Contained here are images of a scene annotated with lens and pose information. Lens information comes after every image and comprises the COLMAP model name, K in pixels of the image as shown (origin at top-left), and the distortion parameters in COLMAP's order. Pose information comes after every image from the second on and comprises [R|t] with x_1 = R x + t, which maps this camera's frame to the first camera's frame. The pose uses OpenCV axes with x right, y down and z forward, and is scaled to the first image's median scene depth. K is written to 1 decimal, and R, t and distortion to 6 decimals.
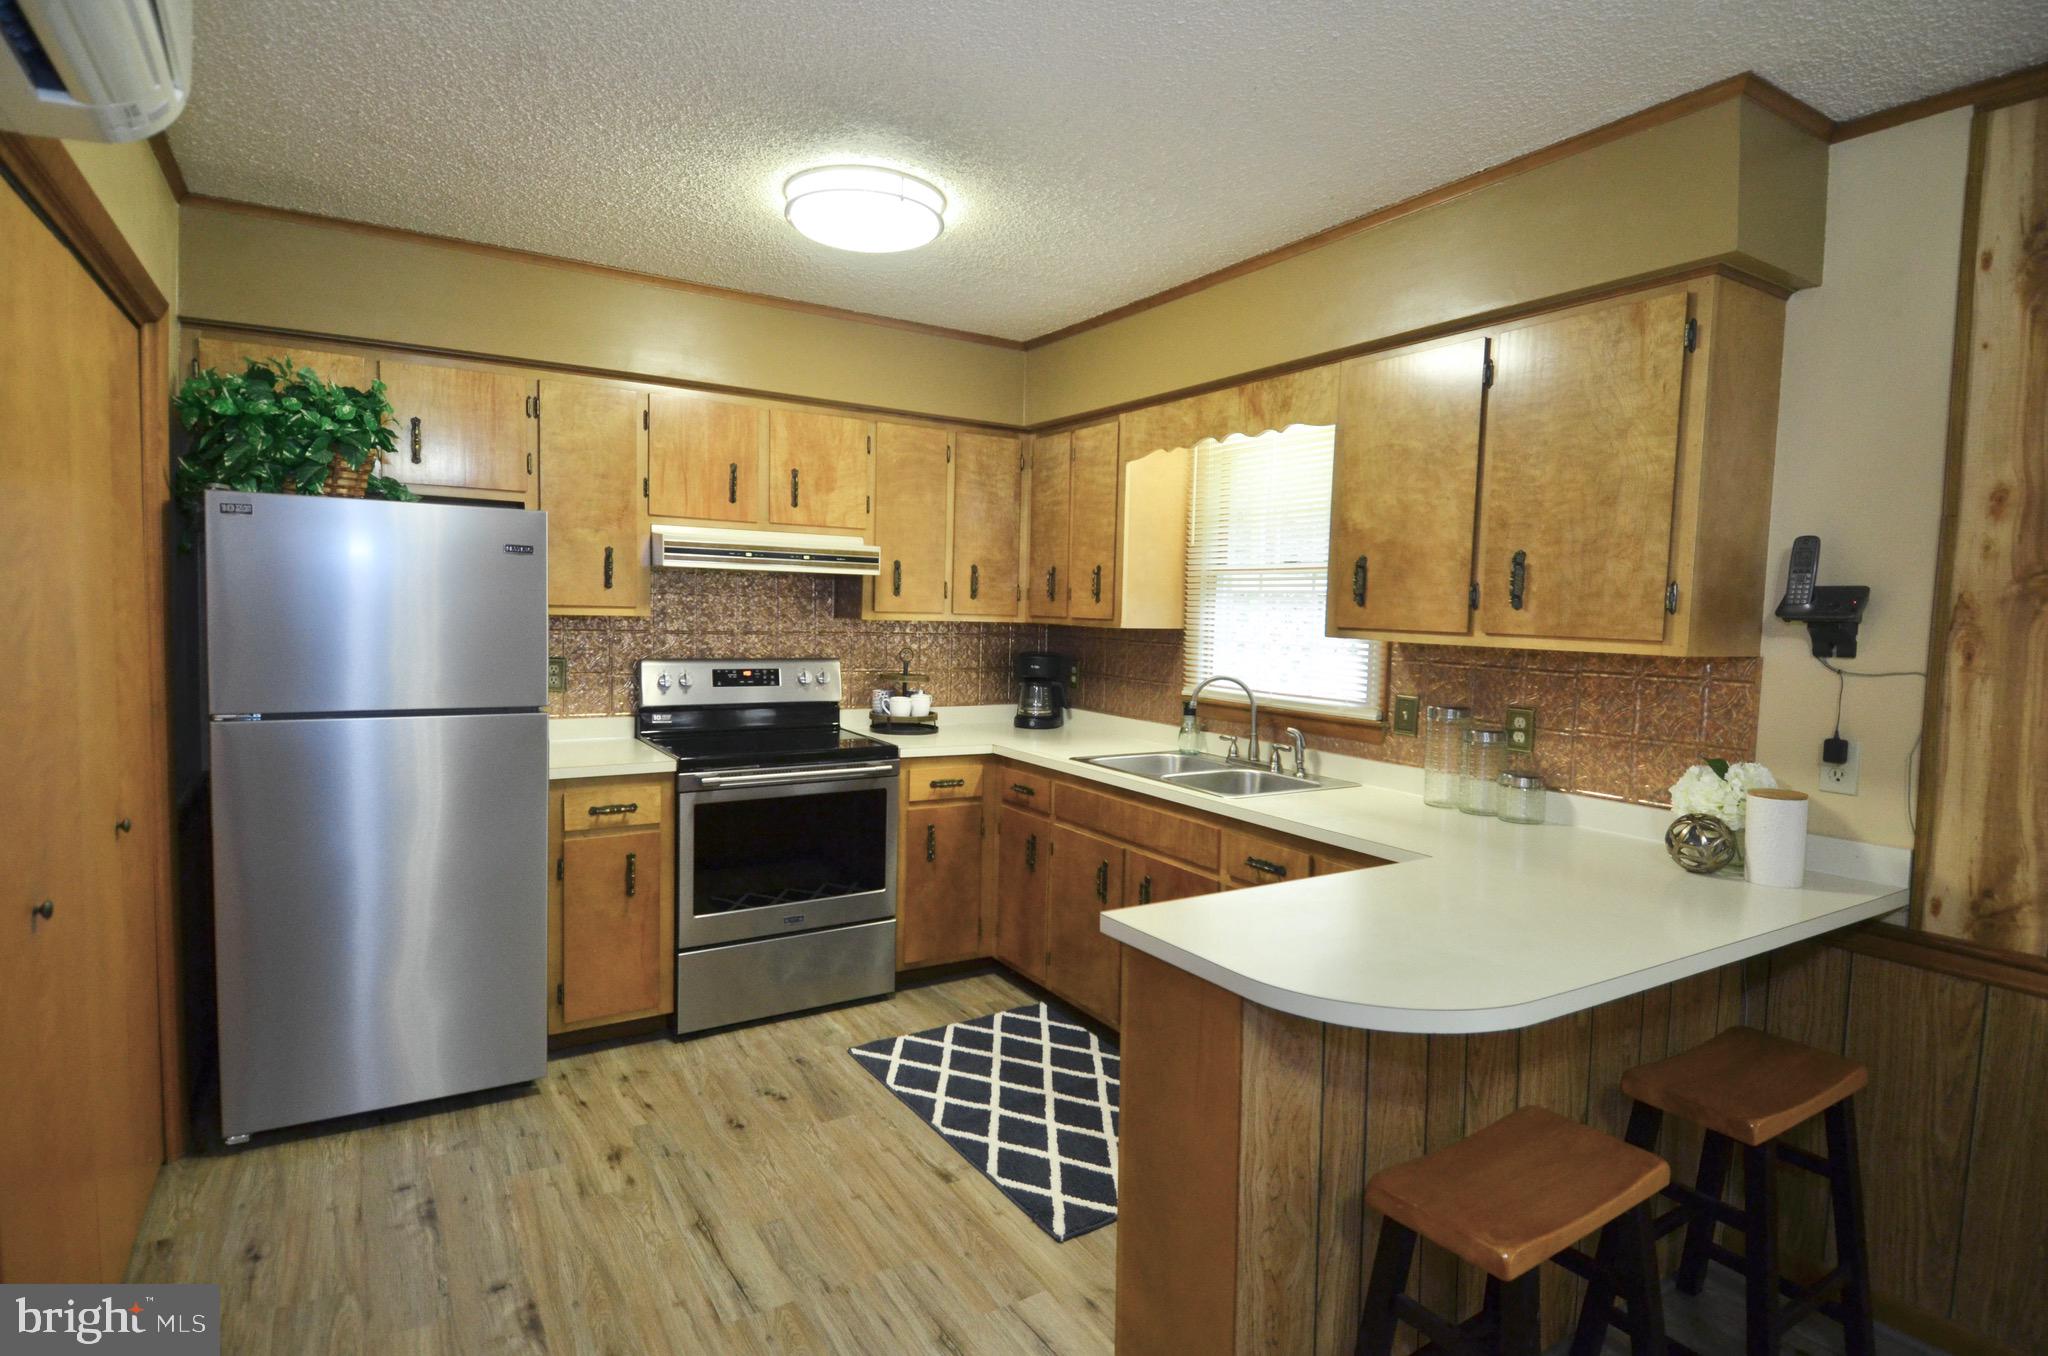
lens RADIAL K [[1077.6, 0, 1035.3], [0, 1077.6, 674.0], [0, 0, 1]] dist [0.039002, -0.040310]
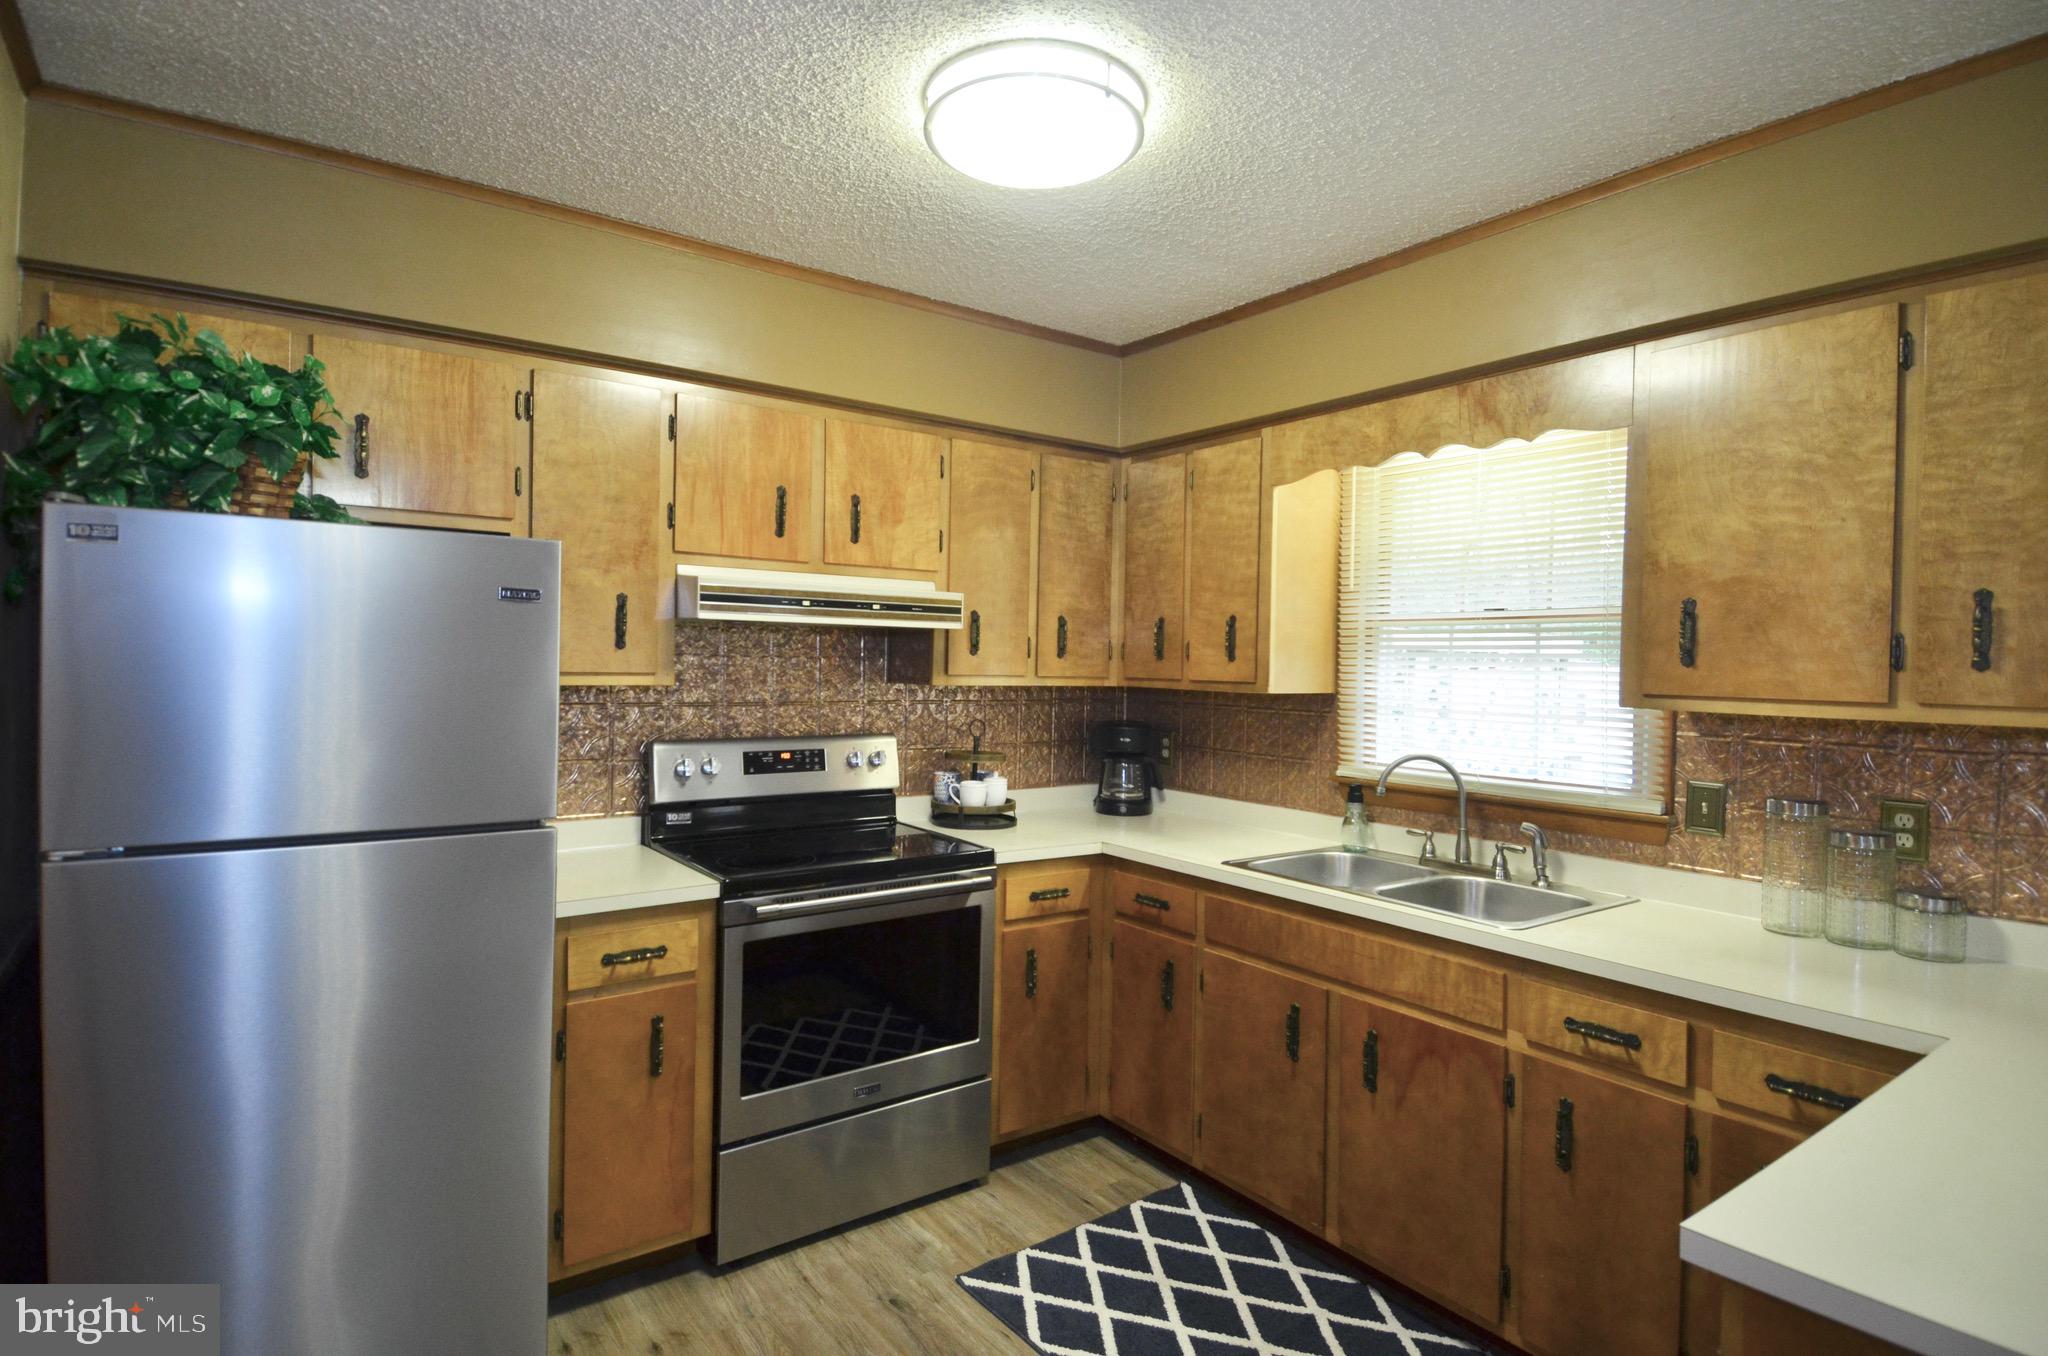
lens RADIAL K [[1077.6, 0, 1032.8], [0, 1077.6, 671.4], [0, 0, 1]] dist [0.039002, -0.040310]
pose [[0.997334, -0.008065, 0.072526, -0.179156], [0.011916, 0.998532, -0.052833, -0.022461], [-0.071993, 0.053556, 0.995966, 0.257218]]
